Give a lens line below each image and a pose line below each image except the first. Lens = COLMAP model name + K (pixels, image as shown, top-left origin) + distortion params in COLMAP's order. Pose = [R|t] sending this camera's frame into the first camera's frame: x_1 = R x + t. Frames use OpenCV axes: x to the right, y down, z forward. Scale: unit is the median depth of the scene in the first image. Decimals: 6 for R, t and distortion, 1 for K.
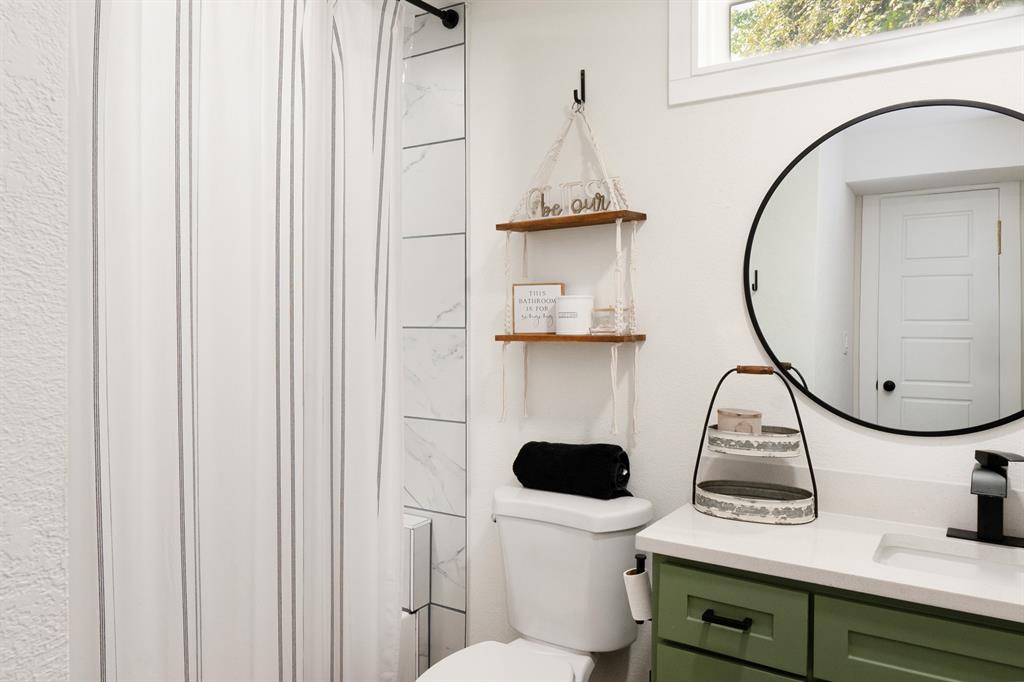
lens RADIAL K [[750.1, 0, 512.4], [0, 750.1, 368.3], [0, 0, 1]] dist [0.050834, -0.002305]
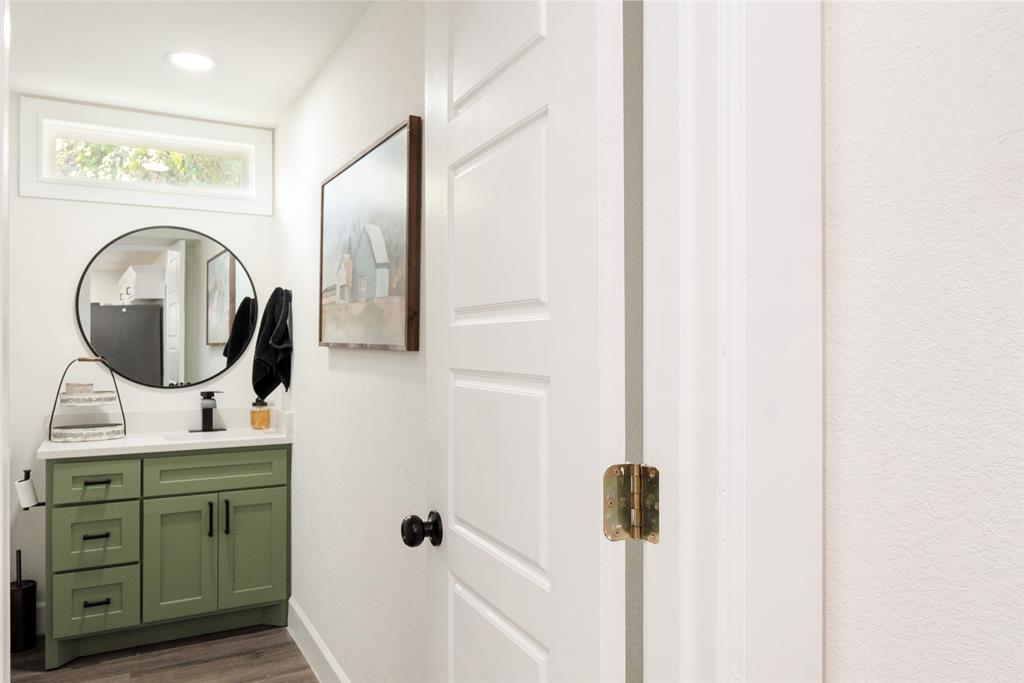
lens RADIAL K [[704.6, 0, 526.9], [0, 704.6, 345.6], [0, 0, 1]] dist [0.001373, 0.001137]
pose [[0.464111, 0.003519, 0.885770, -0.719558], [0.048427, 0.998396, -0.029340, 0.070929], [-0.884452, 0.056513, 0.463196, -0.754344]]
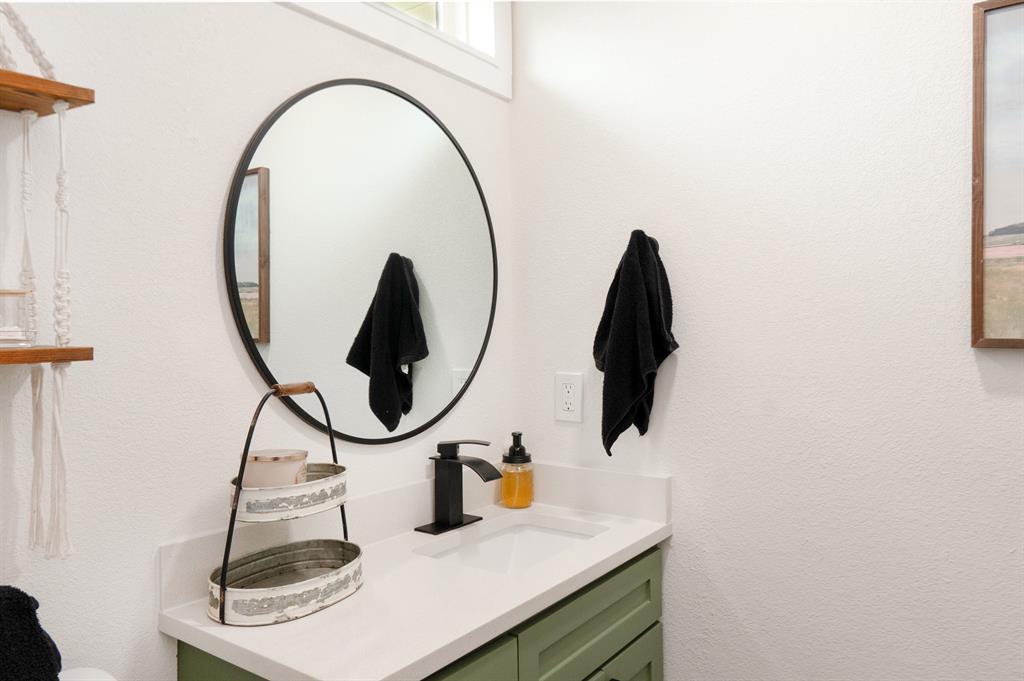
lens RADIAL K [[709.8, 0, 512.0], [0, 709.8, 340.5], [0, 0, 1]] dist [-0.000416, -0.001918]
pose [[0.034747, -0.004838, 0.999384, -0.338418], [0.064113, 0.997939, 0.002602, -0.032892], [-0.997338, 0.063983, 0.034986, 0.786877]]
